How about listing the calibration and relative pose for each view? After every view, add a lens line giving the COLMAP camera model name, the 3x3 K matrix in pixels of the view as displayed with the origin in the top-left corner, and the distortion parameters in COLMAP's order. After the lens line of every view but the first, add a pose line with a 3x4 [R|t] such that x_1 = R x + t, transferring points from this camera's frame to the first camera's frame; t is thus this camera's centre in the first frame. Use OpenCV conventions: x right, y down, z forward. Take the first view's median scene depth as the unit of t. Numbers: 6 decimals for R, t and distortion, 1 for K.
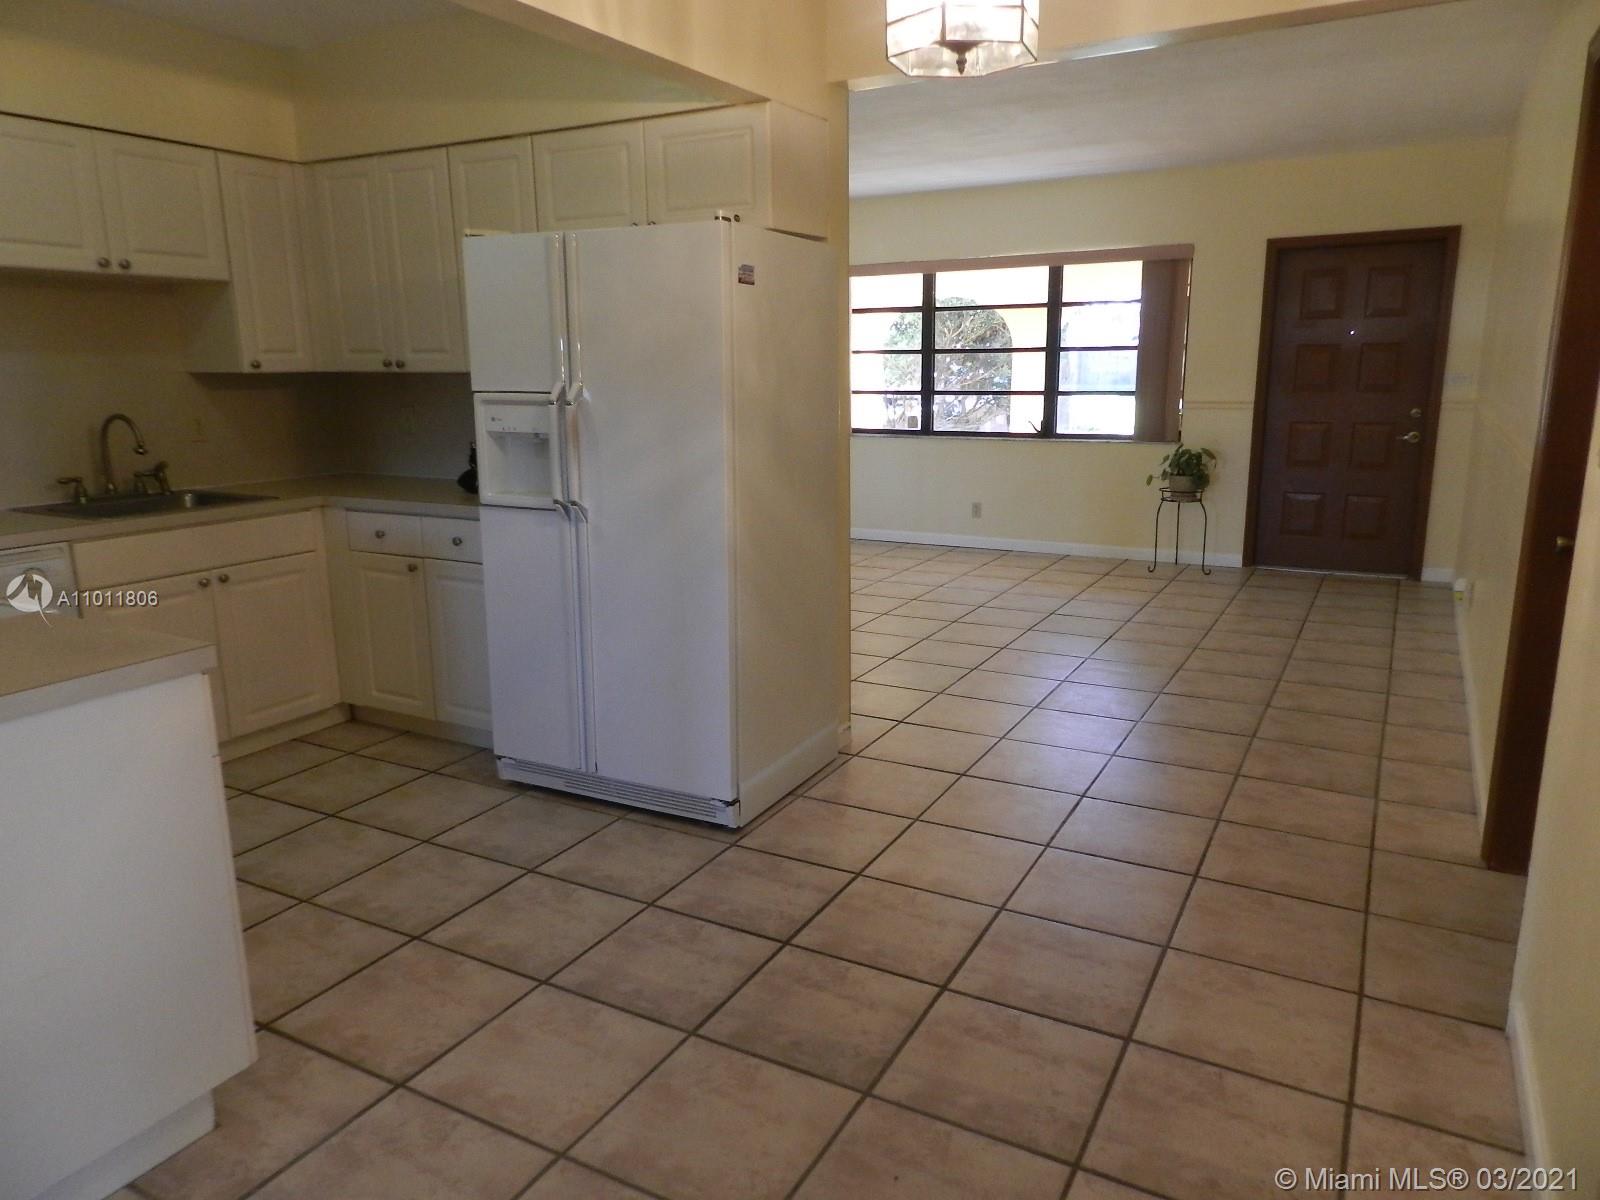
lens RADIAL K [[1090.6, 0, 795.8], [0, 1090.6, 599.3], [0, 0, 1]] dist [0.026531, -0.005568]
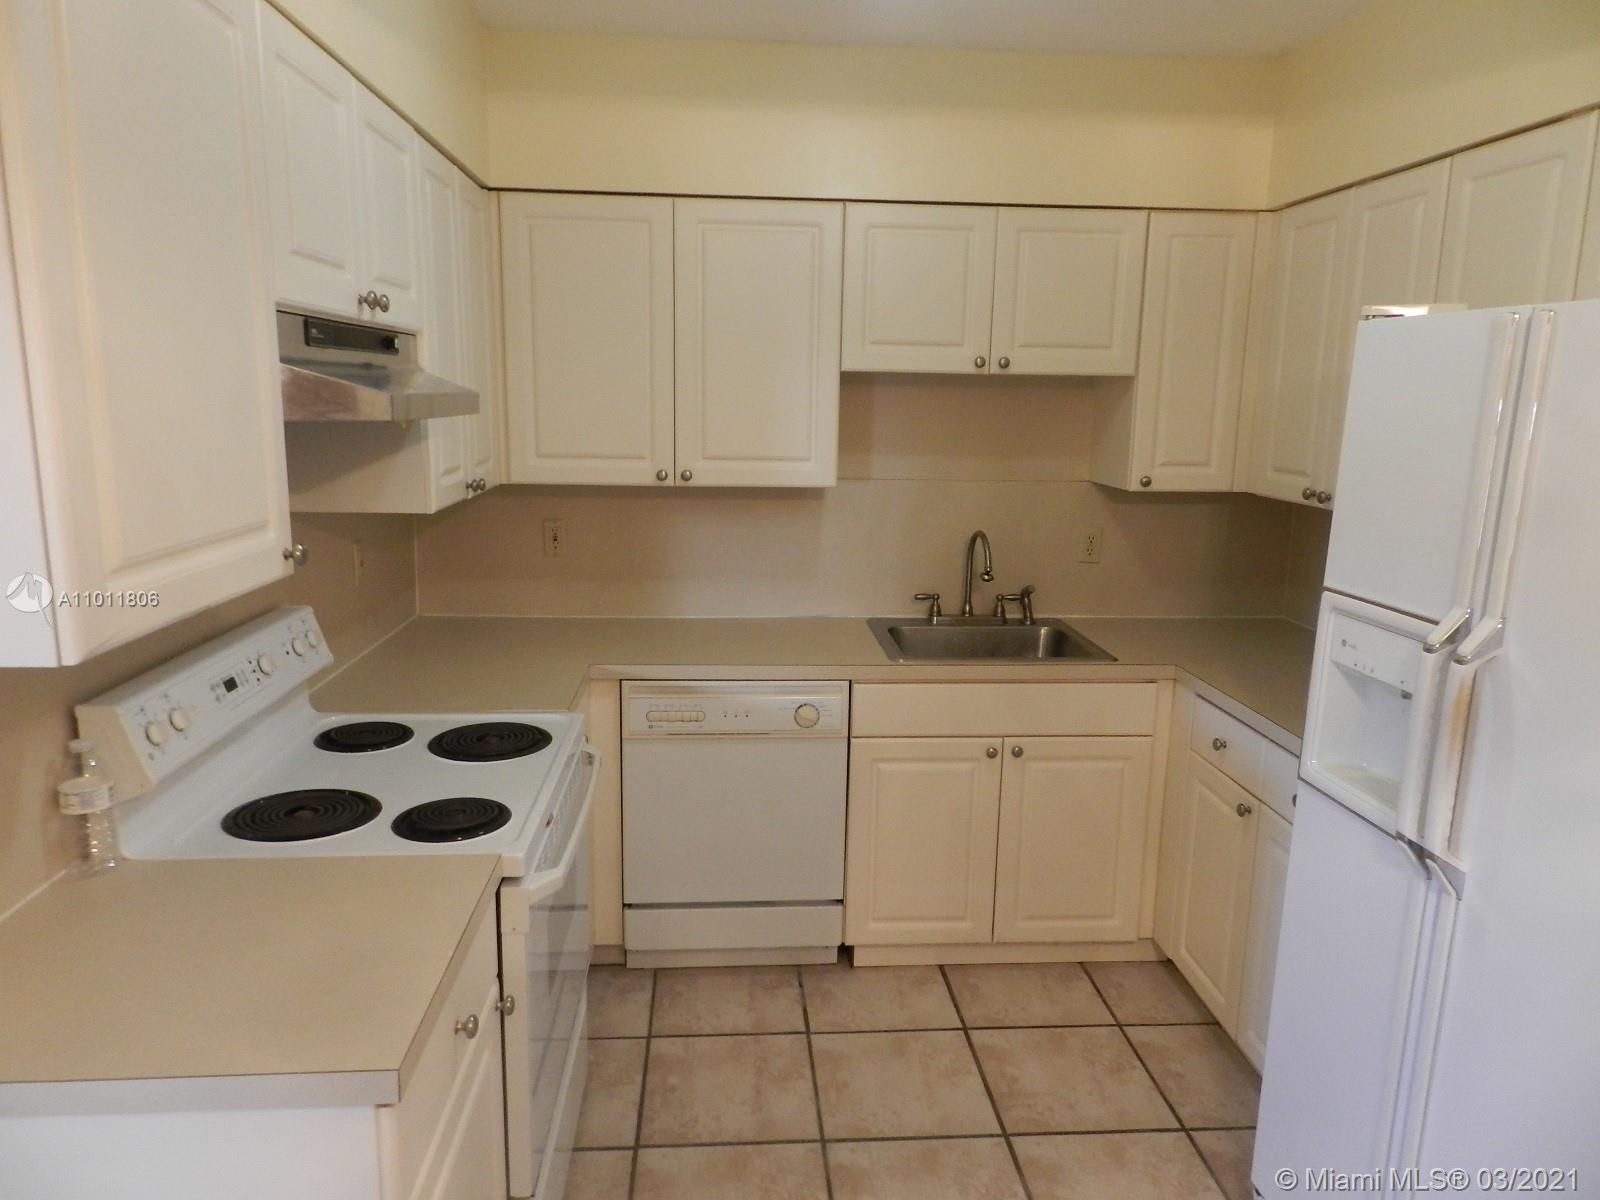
lens RADIAL K [[1090.6, 0, 798.6], [0, 1090.6, 597.9], [0, 0, 1]] dist [0.026531, -0.005568]
pose [[0.538273, 0.176276, -0.824129, 0.025510], [-0.200086, 0.976651, 0.078215, -0.157072], [0.818675, 0.122796, 0.560975, 0.411525]]
